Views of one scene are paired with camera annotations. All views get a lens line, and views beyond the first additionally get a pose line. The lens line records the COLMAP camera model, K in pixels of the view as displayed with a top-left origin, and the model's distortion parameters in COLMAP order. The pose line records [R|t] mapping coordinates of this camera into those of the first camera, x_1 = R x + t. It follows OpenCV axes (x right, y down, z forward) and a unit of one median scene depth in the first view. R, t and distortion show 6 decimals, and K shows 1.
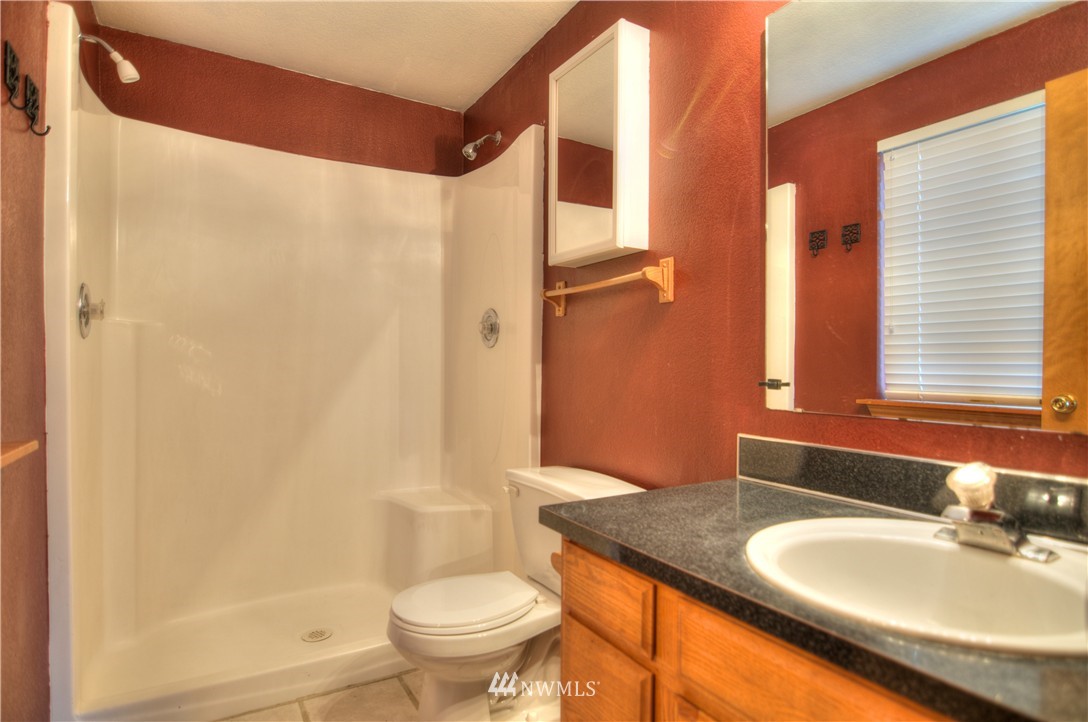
lens RADIAL K [[568.0, 0, 525.2], [0, 568.0, 365.4], [0, 0, 1]] dist [-0.002061, -0.015084]
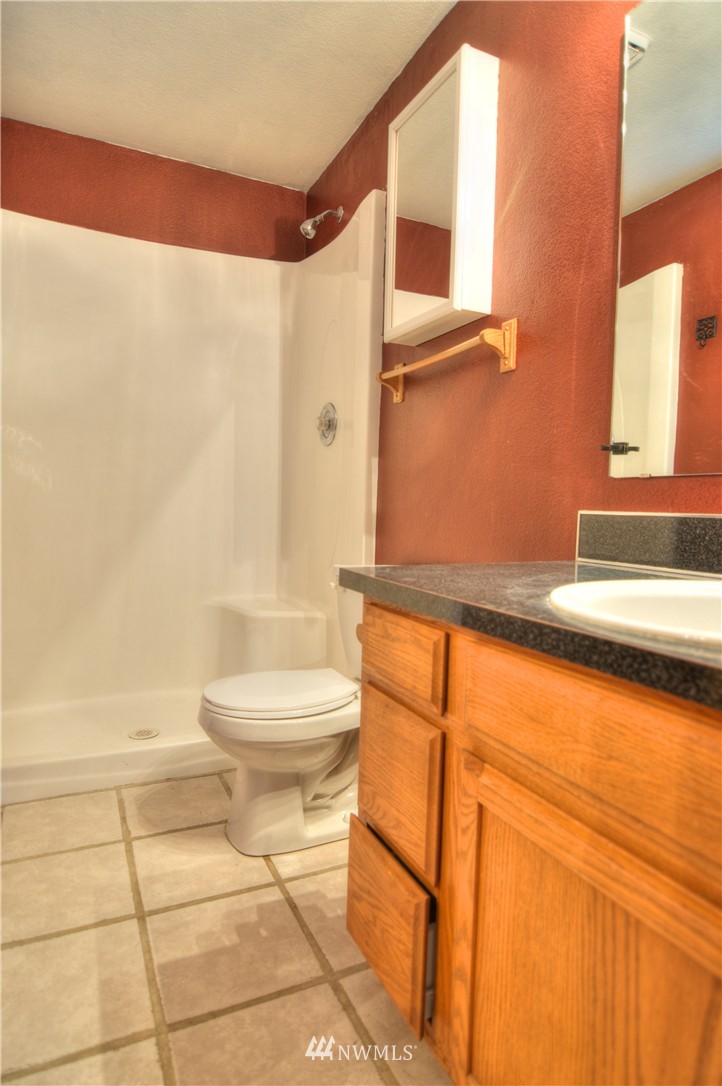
lens RADIAL K [[596.3, 0, 338.1], [0, 596.3, 542.0], [0, 0, 1]] dist [-0.002441, -0.012439]
pose [[0.994805, 0.023918, -0.098948, 0.096421], [-0.018751, 0.998428, 0.052822, 0.129513], [0.100056, -0.050692, 0.993690, 0.037313]]
